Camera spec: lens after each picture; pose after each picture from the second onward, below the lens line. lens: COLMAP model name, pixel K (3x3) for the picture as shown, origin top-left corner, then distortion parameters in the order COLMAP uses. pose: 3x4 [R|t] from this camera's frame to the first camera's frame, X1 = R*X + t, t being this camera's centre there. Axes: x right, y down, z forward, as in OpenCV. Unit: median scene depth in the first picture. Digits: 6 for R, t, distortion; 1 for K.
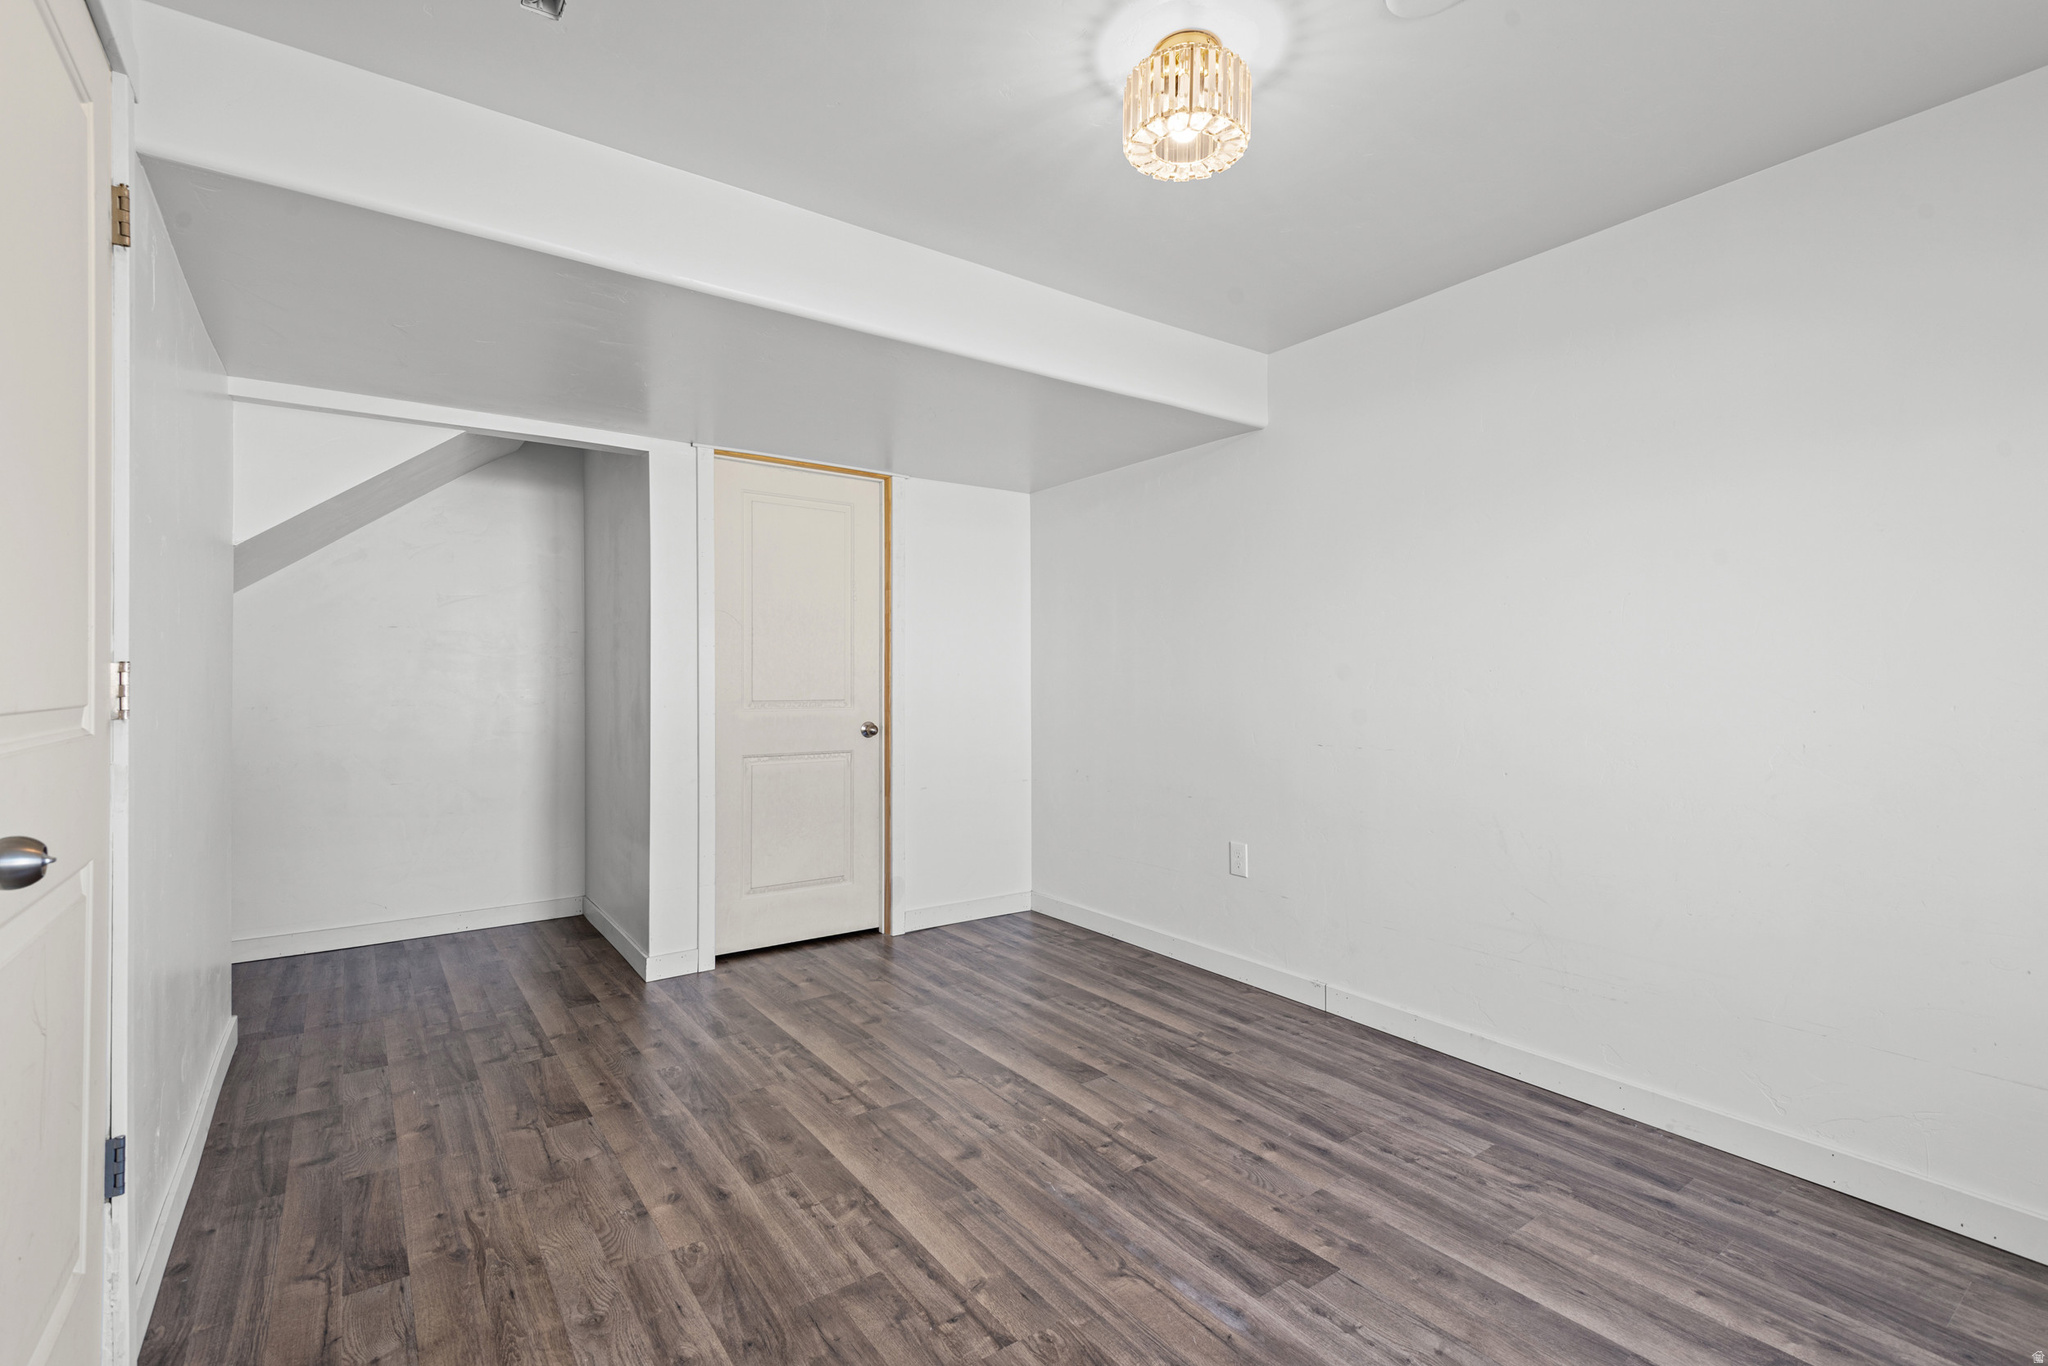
lens RADIAL K [[923.2, 0, 1028.8], [0, 923.2, 678.2], [0, 0, 1]] dist [0.028031, -0.011868]
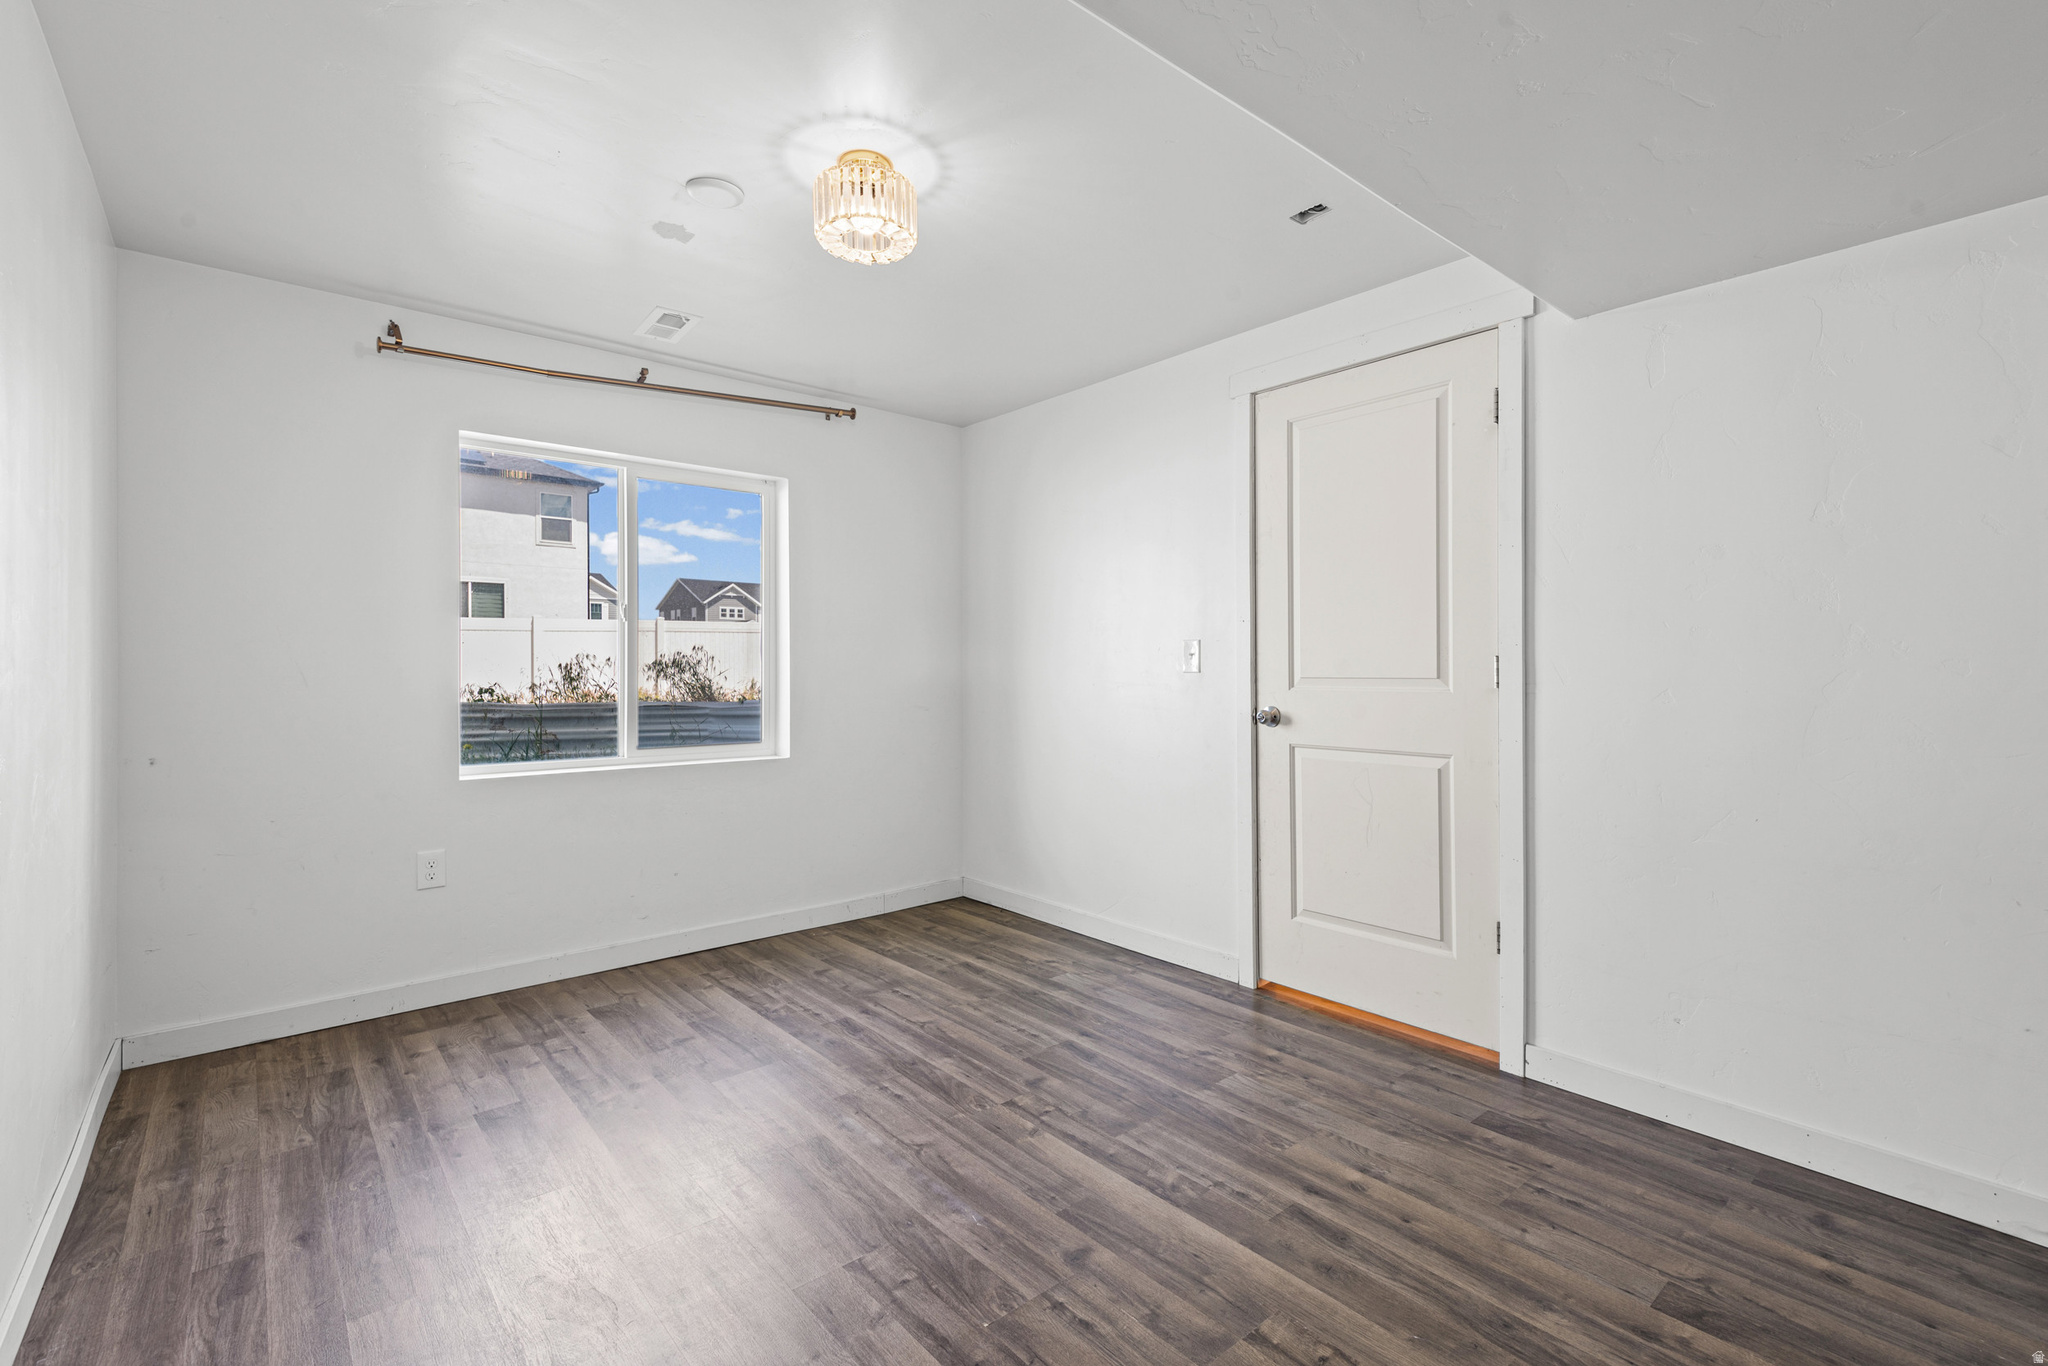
lens RADIAL K [[923.2, 0, 1006.2], [0, 923.2, 680.9], [0, 0, 1]] dist [0.028031, -0.011868]
pose [[-0.998848, 0.001538, -0.047970, 0.039501], [0.000998, 0.999936, 0.011293, 0.006865], [0.047985, 0.011233, -0.998785, 1.969222]]
